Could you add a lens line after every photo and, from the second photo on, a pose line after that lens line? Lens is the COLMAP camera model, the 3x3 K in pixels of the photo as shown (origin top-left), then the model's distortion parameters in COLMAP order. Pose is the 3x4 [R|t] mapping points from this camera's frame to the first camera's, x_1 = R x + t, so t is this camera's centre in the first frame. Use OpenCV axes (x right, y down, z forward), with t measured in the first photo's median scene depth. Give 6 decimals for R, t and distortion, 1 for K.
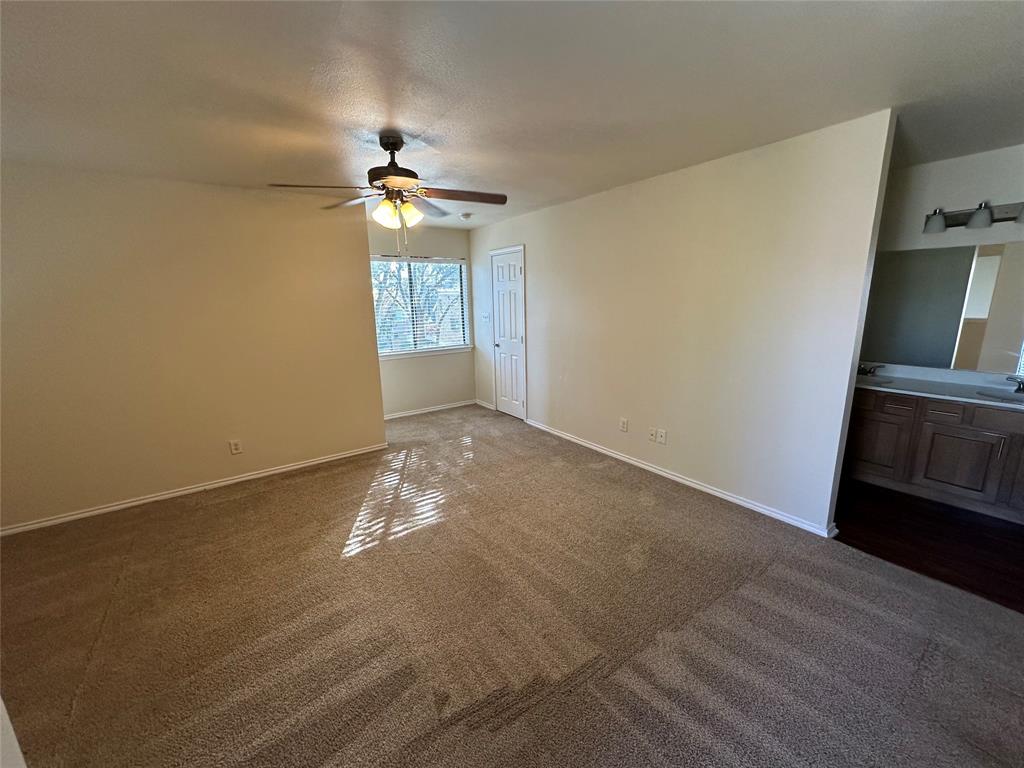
lens RADIAL K [[409.0, 0, 512.3], [0, 409.0, 380.9], [0, 0, 1]] dist [-0.007315, 0.000112]
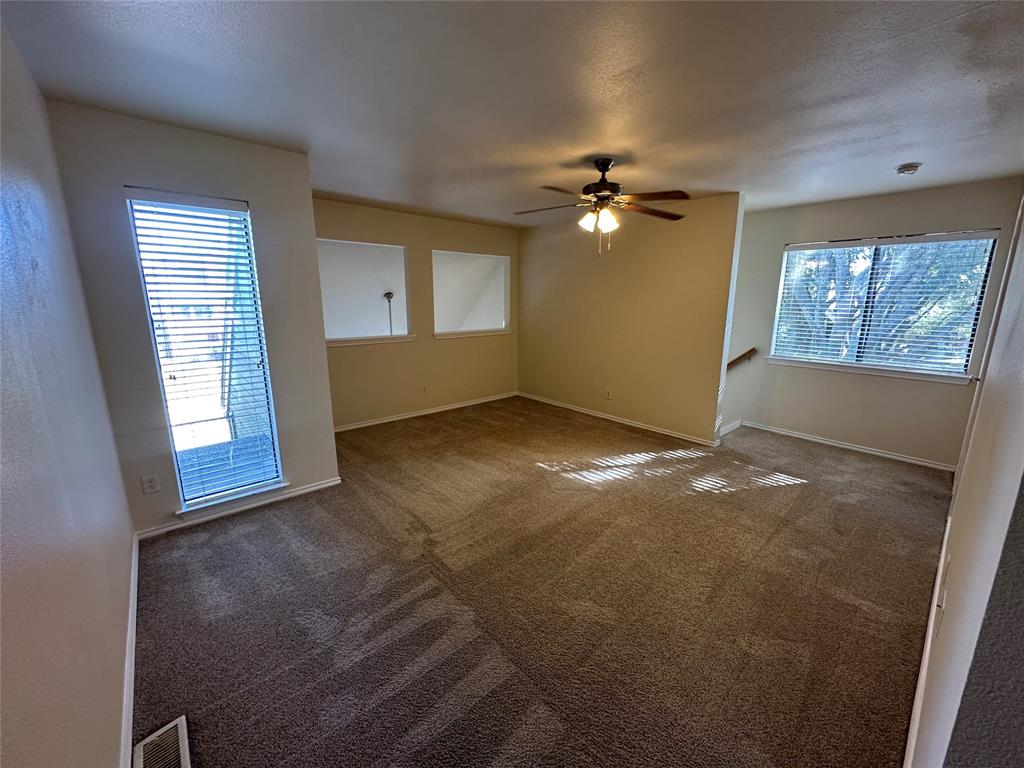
lens RADIAL K [[409.0, 0, 512.3], [0, 409.0, 380.9], [0, 0, 1]] dist [-0.007315, 0.000112]
pose [[0.103458, 0.221039, -0.969762, 0.664152], [-0.210581, 0.957760, 0.195838, -0.092753], [0.972087, 0.183952, 0.145635, 0.439840]]
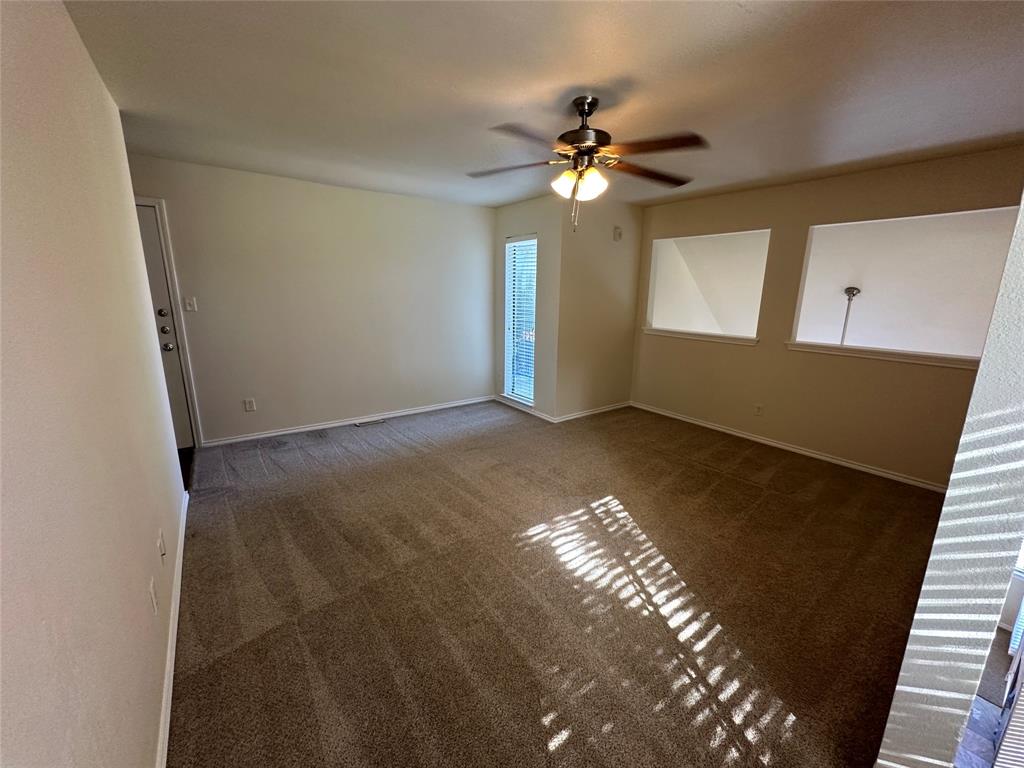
lens RADIAL K [[409.0, 0, 512.3], [0, 409.0, 380.9], [0, 0, 1]] dist [-0.007315, 0.000112]
pose [[-0.999917, 0.010827, -0.006973, -0.080250], [0.007005, 0.911622, 0.410969, -0.260058], [0.010807, 0.410887, -0.911622, 1.356969]]
